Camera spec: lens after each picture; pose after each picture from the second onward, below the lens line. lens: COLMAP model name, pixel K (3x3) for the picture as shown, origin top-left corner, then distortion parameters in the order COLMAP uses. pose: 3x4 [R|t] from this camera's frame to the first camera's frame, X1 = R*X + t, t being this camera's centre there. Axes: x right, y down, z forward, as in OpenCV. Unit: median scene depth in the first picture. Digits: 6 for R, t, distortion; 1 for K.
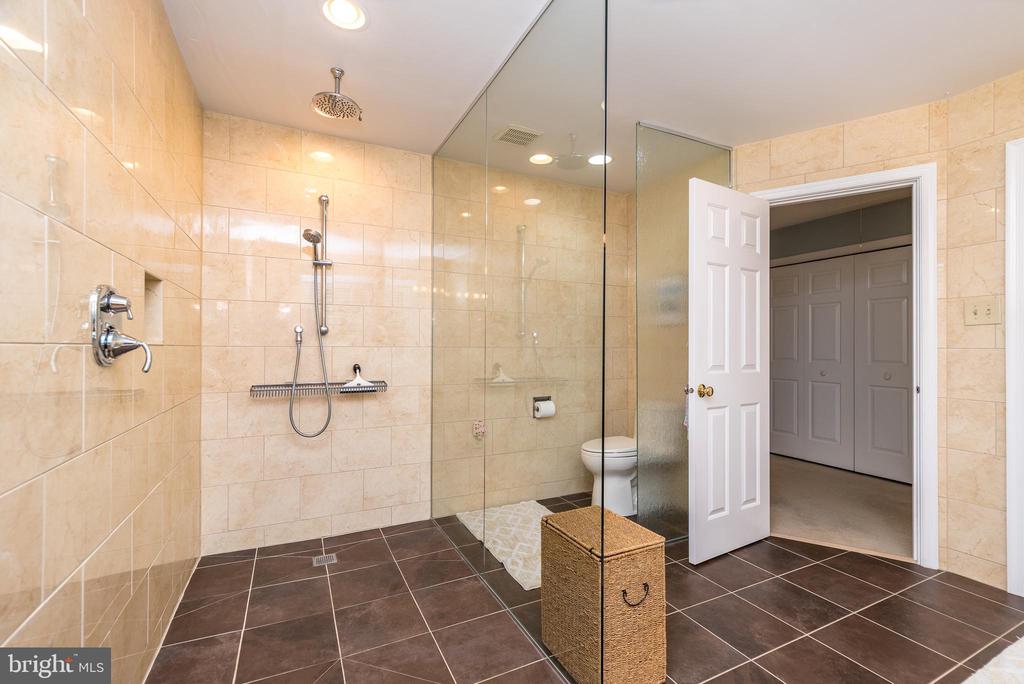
lens RADIAL K [[439.0, 0, 512.0], [0, 439.0, 342.0], [0, 0, 1]] dist [0.000852, 0.000105]
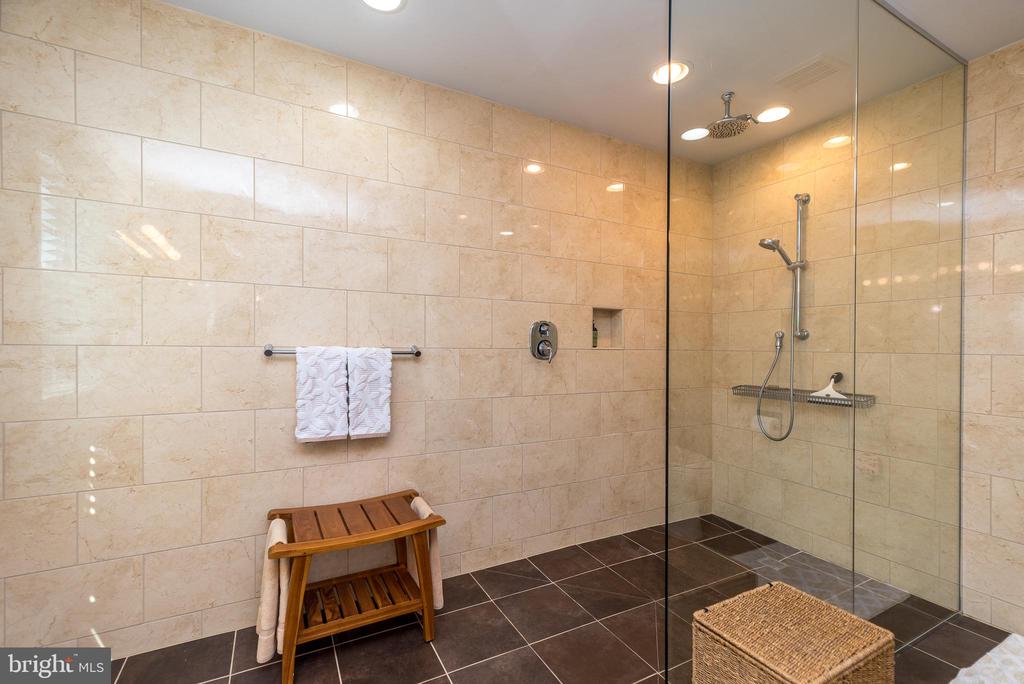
lens RADIAL K [[446.4, 0, 511.9], [0, 446.4, 348.1], [0, 0, 1]] dist [0.002468, 0.000119]
pose [[0.027787, -0.000097, -0.999614, 0.566093], [0.004037, 0.999992, 0.000015, -0.000817], [0.999606, -0.004035, 0.027787, 0.363794]]
